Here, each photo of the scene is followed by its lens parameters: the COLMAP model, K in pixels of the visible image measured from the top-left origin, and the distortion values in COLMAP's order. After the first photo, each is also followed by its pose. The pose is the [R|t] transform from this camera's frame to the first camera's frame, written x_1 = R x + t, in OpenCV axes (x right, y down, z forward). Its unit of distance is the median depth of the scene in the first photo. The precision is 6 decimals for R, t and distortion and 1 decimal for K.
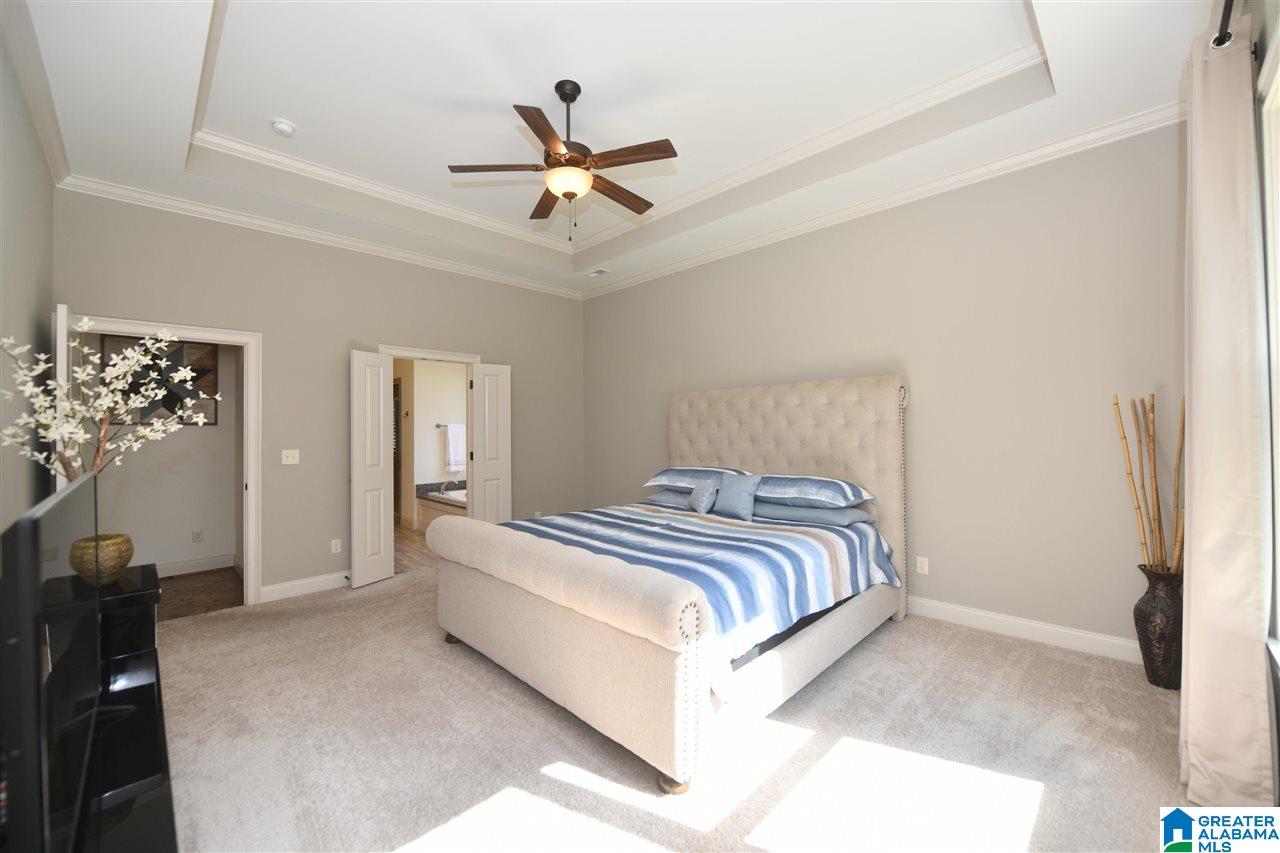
lens RADIAL K [[517.8, 0, 656.3], [0, 517.8, 429.5], [0, 0, 1]] dist [-0.004841, -0.002414]
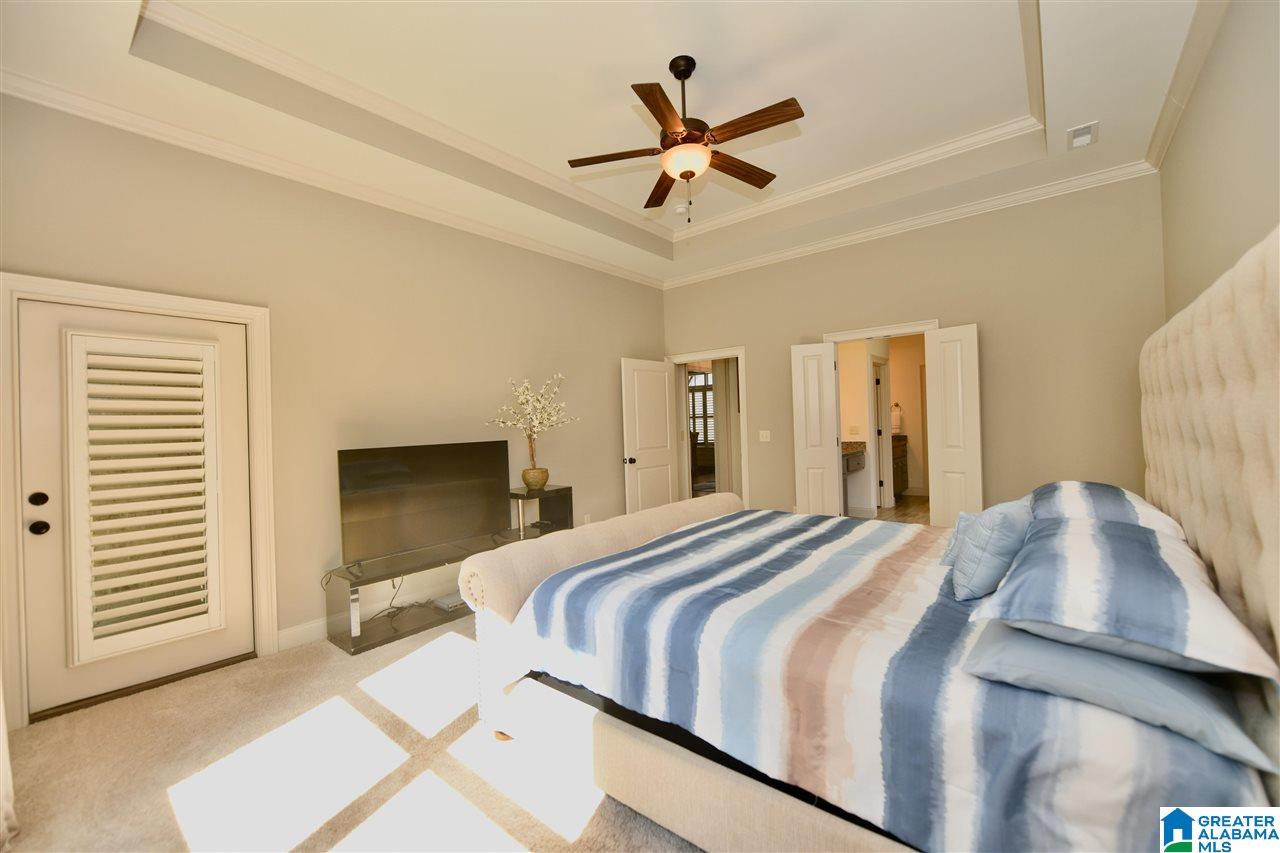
lens RADIAL K [[517.8, 0, 632.8], [0, 517.8, 424.9], [0, 0, 1]] dist [-0.004841, -0.002414]
pose [[0.047846, 0.009112, -0.998813, 0.632446], [0.030728, 0.999472, 0.010590, 0.000301], [0.998382, -0.031198, 0.047540, 0.665304]]
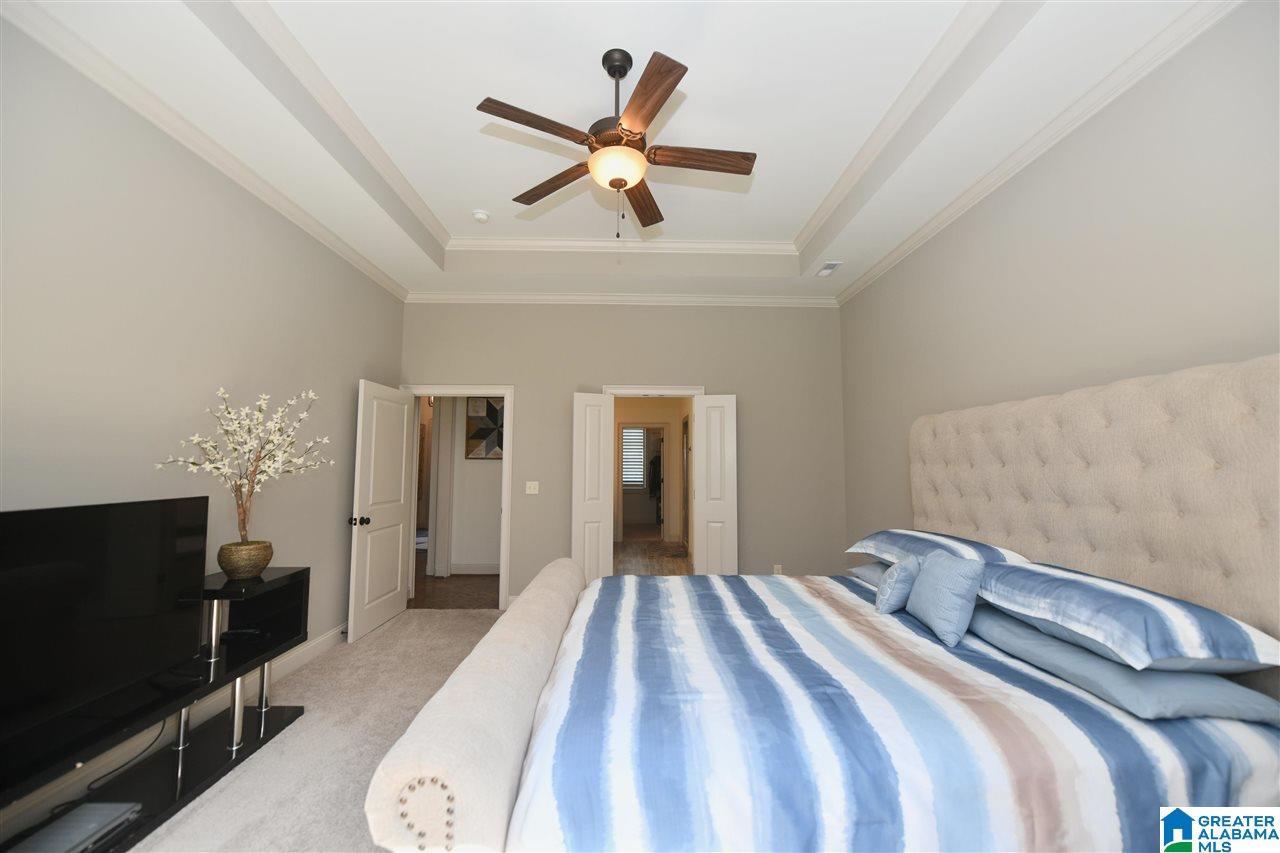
lens RADIAL K [[517.8, 0, 642.3], [0, 517.8, 425.8], [0, 0, 1]] dist [-0.004841, -0.002414]
pose [[0.709261, -0.040625, -0.703774, 0.335531], [-0.010270, 0.997637, -0.067938, -0.011507], [0.704871, 0.055414, 0.707168, 0.374831]]
